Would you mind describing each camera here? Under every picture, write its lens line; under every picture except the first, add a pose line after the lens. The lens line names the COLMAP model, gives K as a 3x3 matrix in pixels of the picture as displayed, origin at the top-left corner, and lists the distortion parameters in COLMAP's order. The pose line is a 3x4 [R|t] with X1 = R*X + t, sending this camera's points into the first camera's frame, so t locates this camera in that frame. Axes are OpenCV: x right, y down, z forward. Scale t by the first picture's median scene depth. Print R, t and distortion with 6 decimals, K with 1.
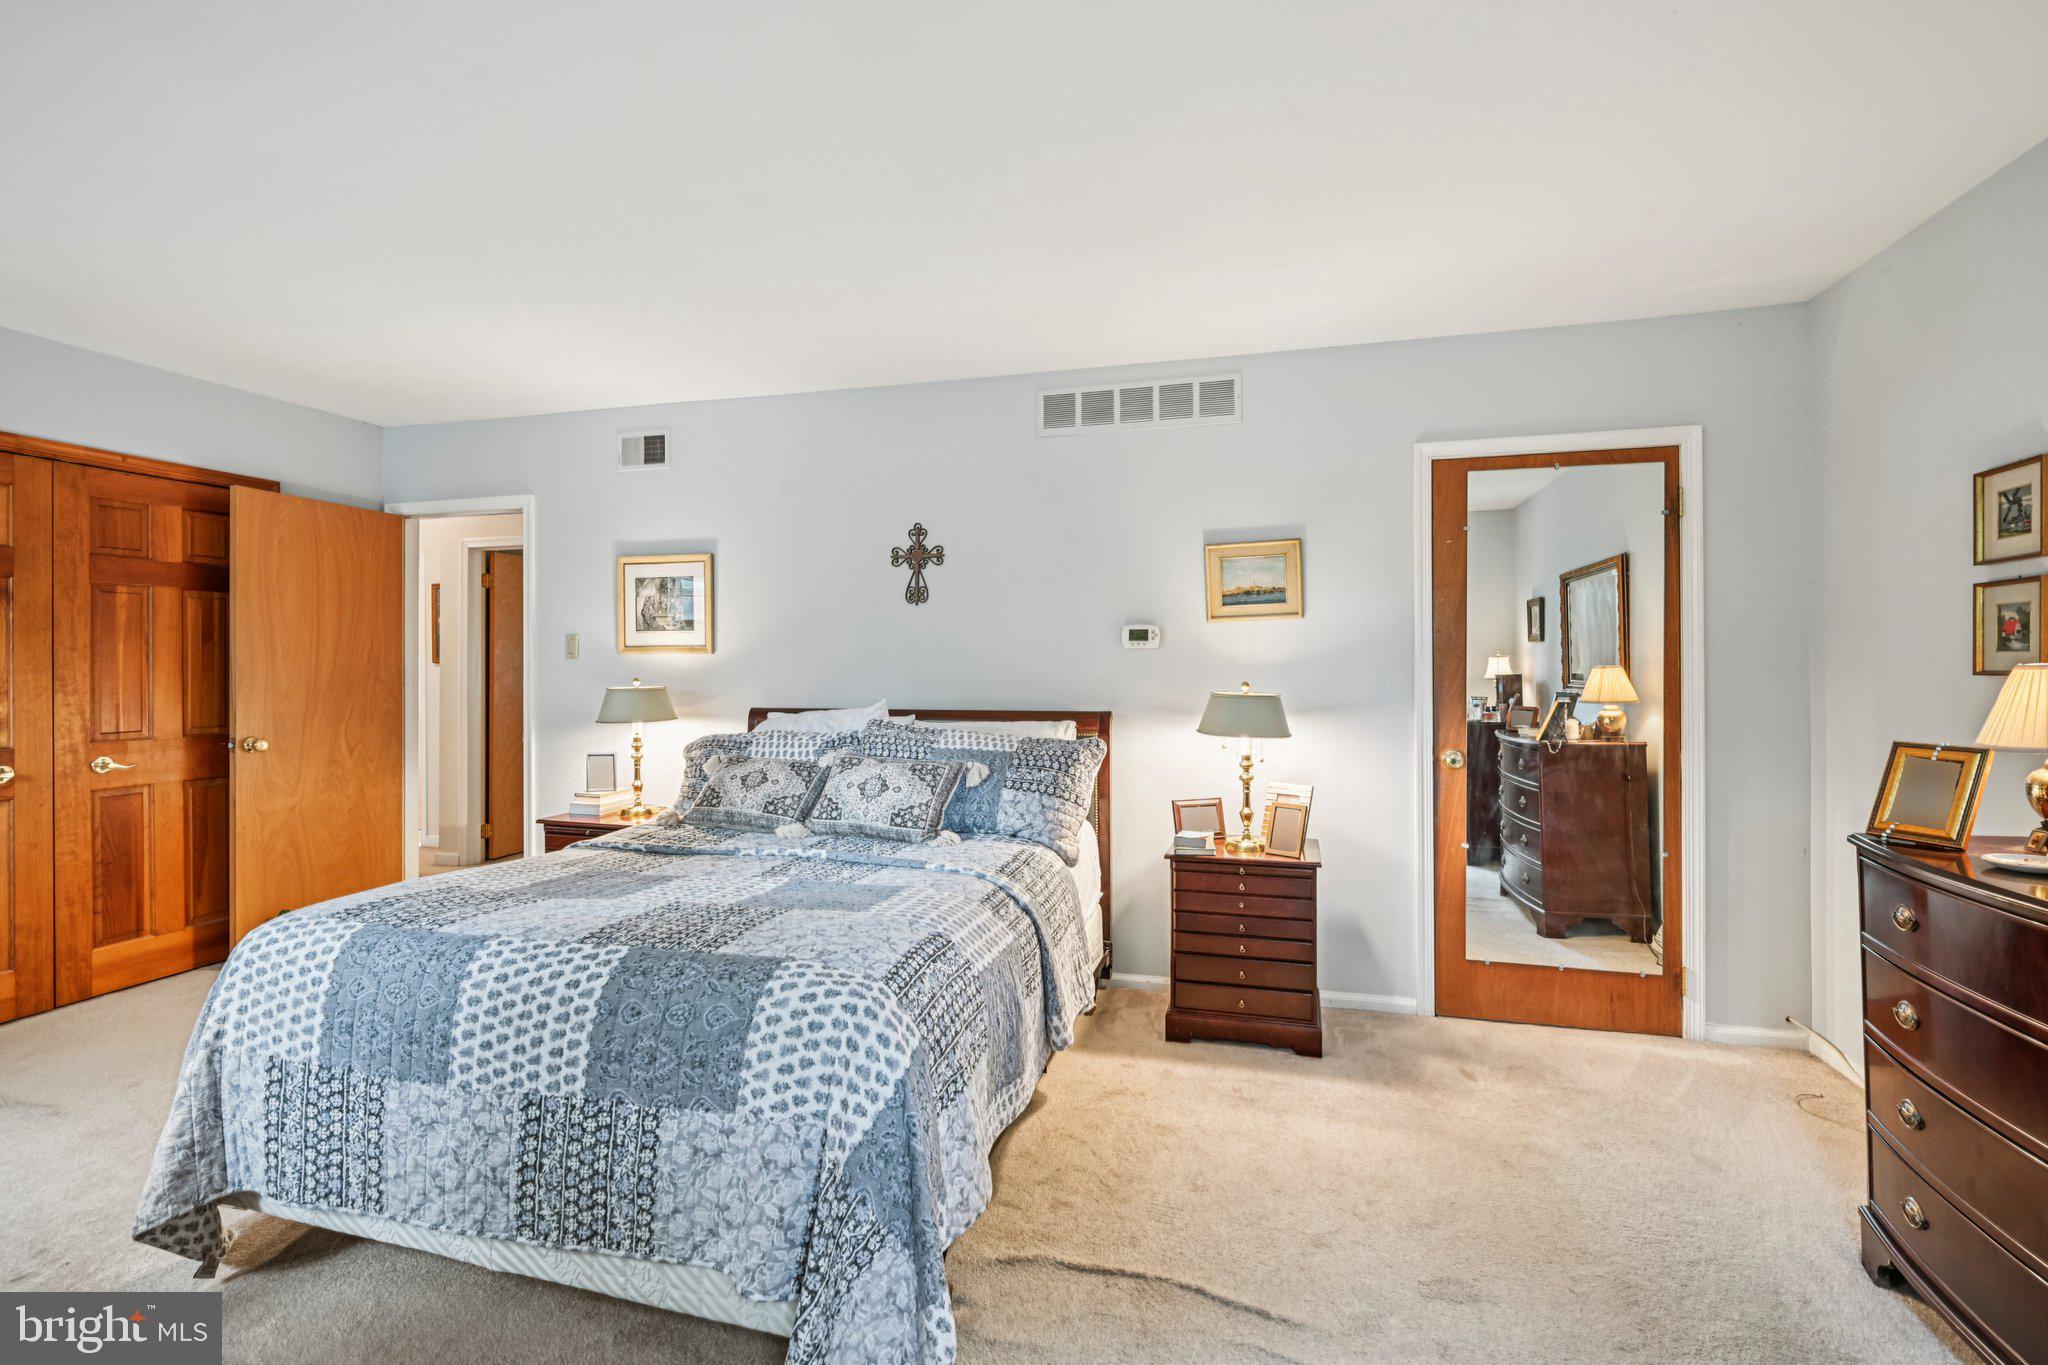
lens RADIAL K [[925.5, 0, 1023.3], [0, 925.5, 669.9], [0, 0, 1]] dist [-0.000919, -0.000168]
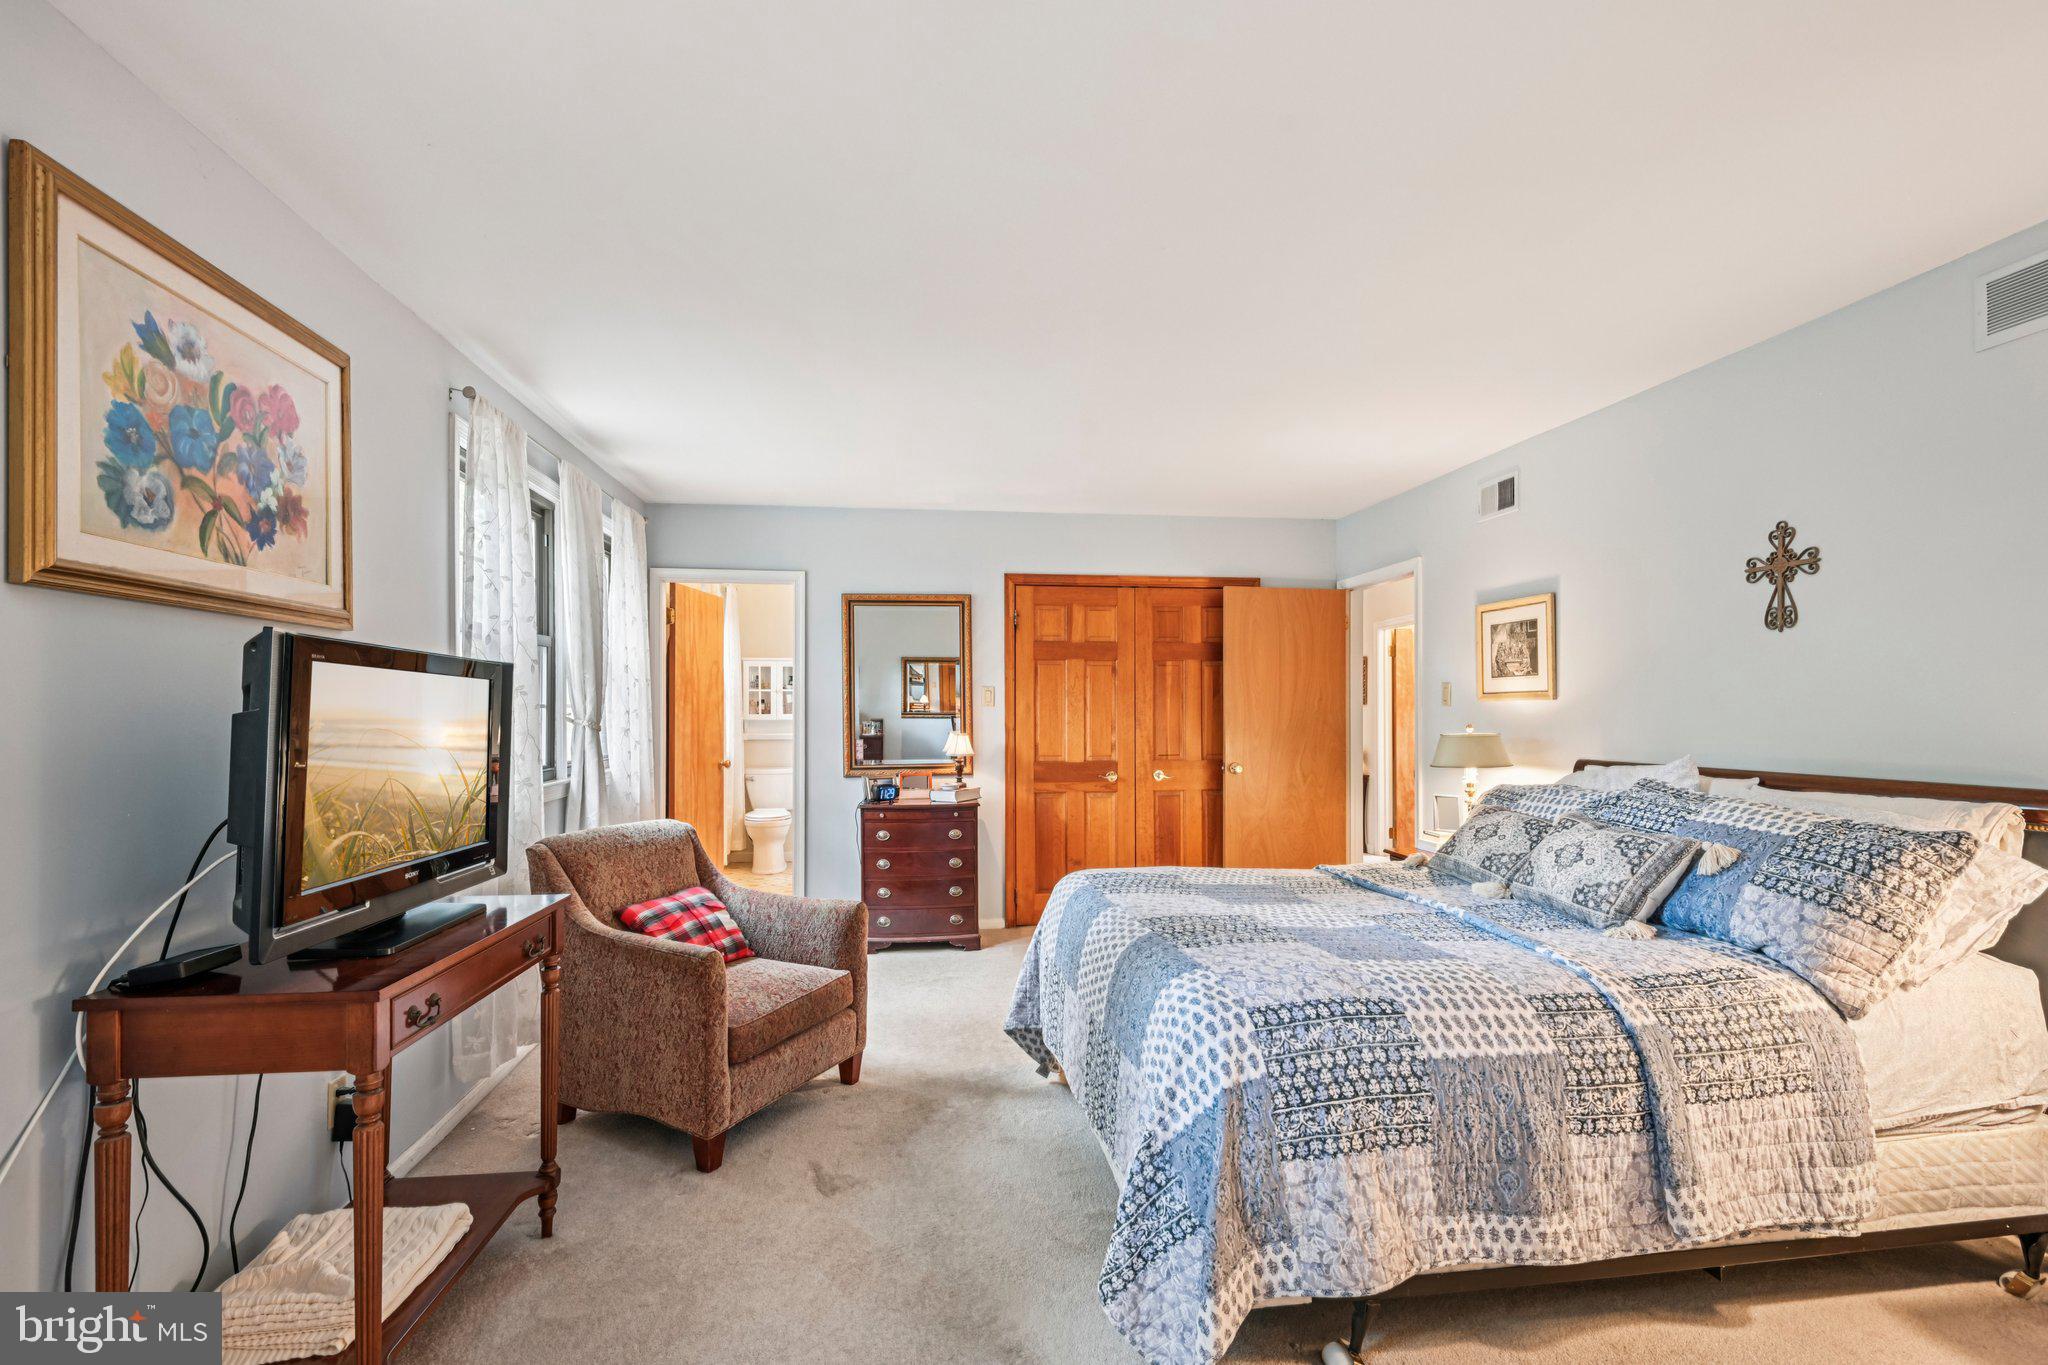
lens RADIAL K [[917.8, 0, 1025.3], [0, 917.8, 714.3], [0, 0, 1]] dist [-0.000041, 0.000057]
pose [[0.397649, 0.002729, -0.917534, 0.367504], [-0.001740, 0.999996, 0.002221, -0.004727], [0.917536, 0.000714, 0.397652, 0.171351]]
